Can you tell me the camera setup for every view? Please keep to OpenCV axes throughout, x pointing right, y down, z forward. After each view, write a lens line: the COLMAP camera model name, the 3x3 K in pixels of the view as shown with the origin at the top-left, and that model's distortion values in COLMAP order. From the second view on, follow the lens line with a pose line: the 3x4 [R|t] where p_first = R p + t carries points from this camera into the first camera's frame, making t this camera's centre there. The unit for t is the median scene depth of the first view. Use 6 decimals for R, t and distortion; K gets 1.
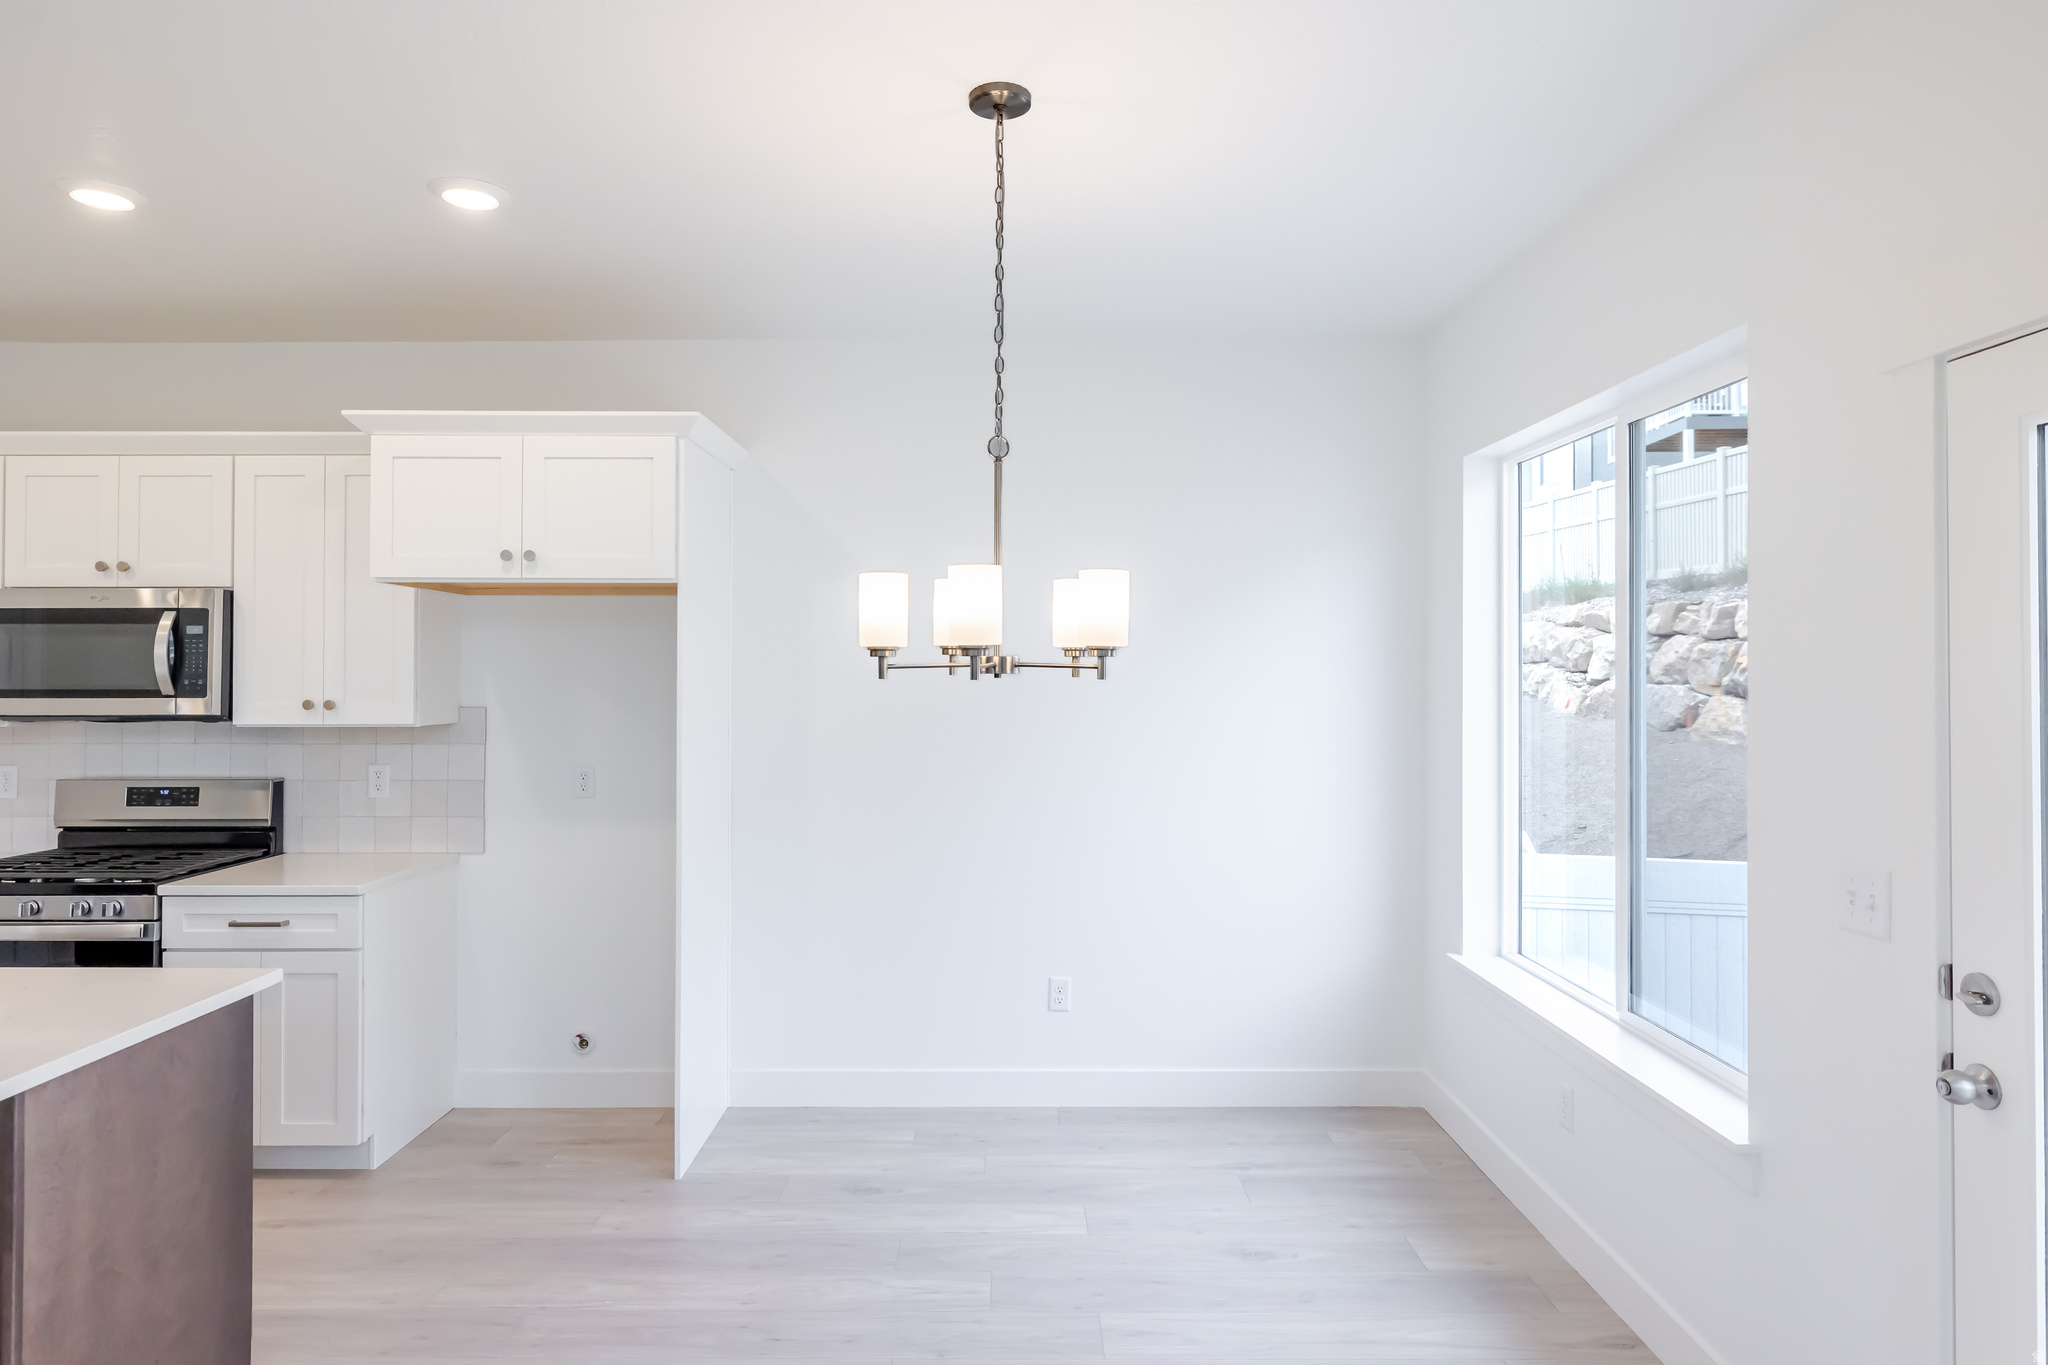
lens RADIAL K [[1180.3, 0, 1015.1], [0, 1180.3, 656.1], [0, 0, 1]] dist [-0.002123, 0.000261]
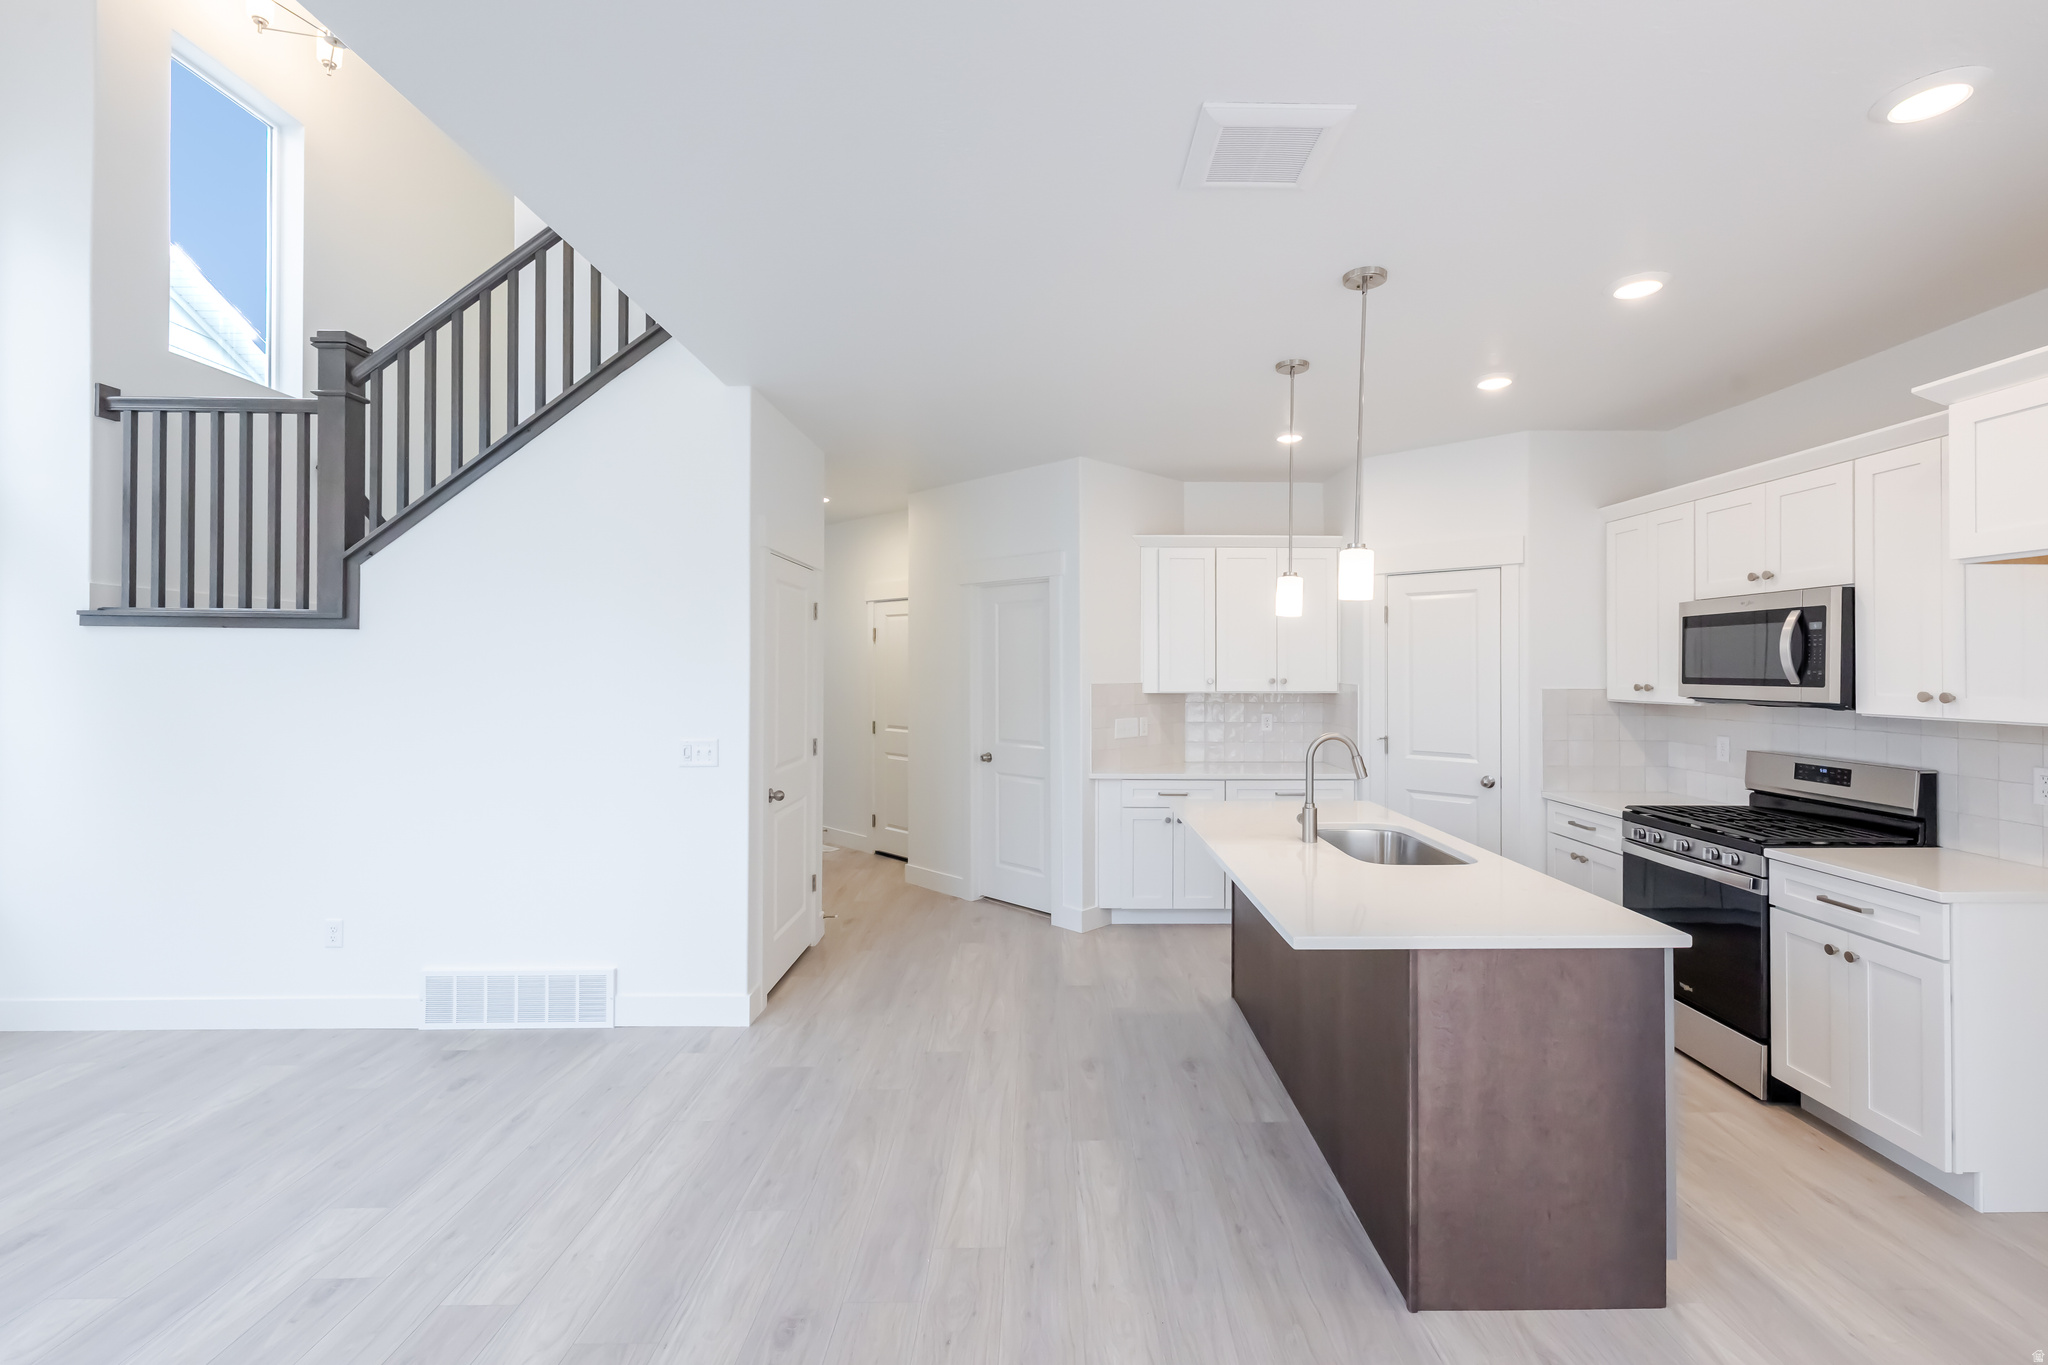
lens RADIAL K [[884.6, 0, 1059.8], [0, 884.6, 660.1], [0, 0, 1]] dist [0.001065, 0.000512]
pose [[0.016601, -0.007627, -0.999833, 0.124092], [0.012606, 0.999893, -0.007418, 0.007230], [0.999783, -0.012481, 0.016695, 0.277253]]
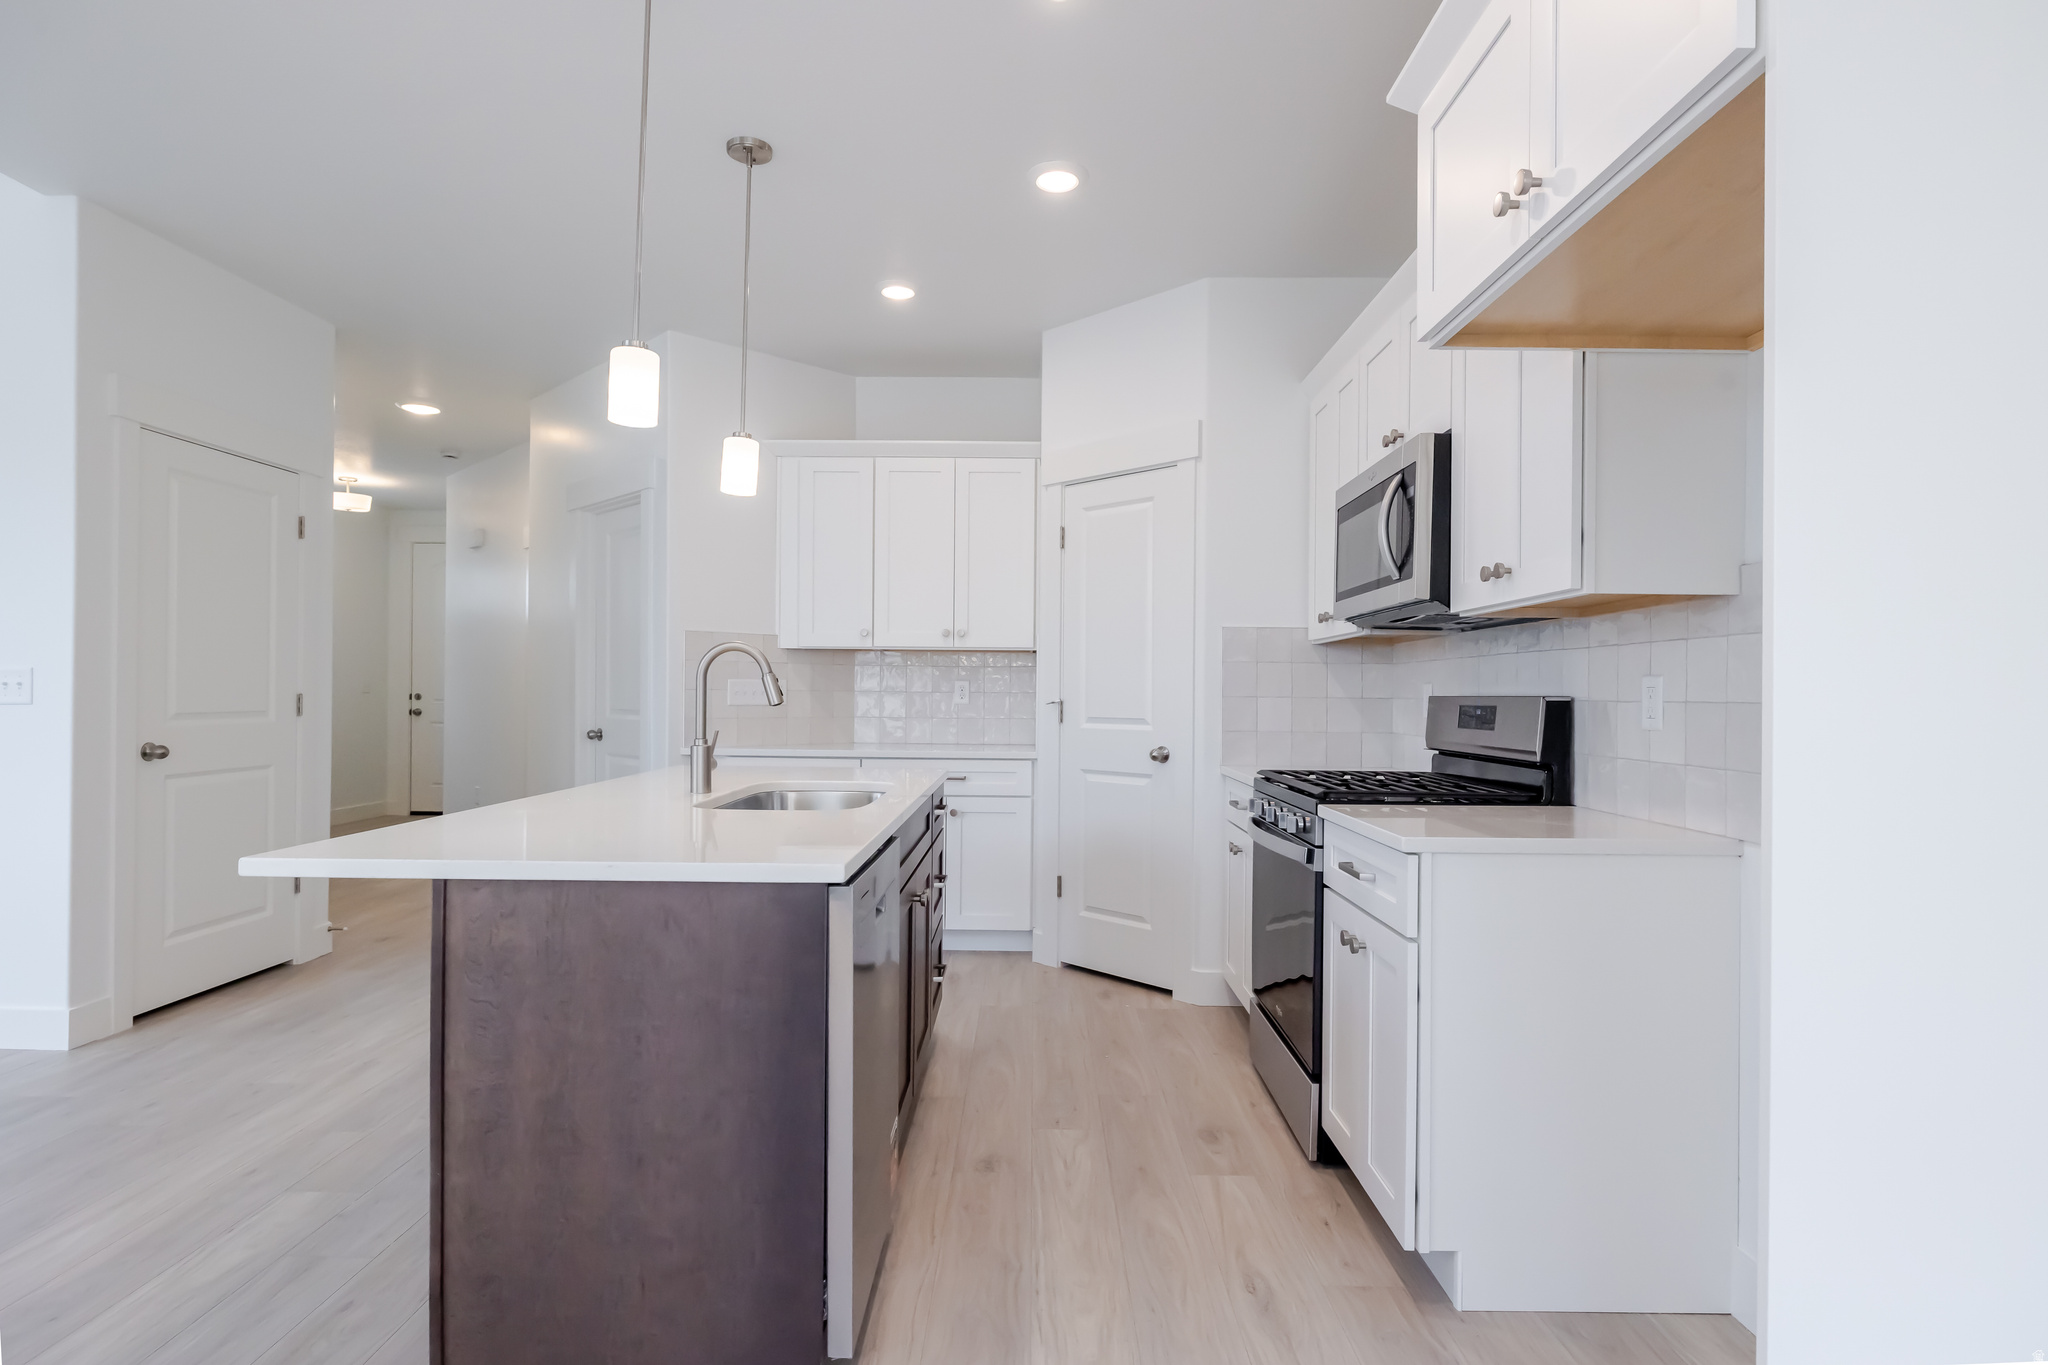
lens RADIAL K [[1074.4, 0, 1025.3], [0, 1074.4, 690.4], [0, 0, 1]] dist [-0.005789, -0.000560]
pose [[-0.009351, -0.003257, -0.999951, 0.015616], [0.004289, 0.999985, -0.003297, 0.110186], [0.999947, -0.004319, -0.009337, 0.753702]]
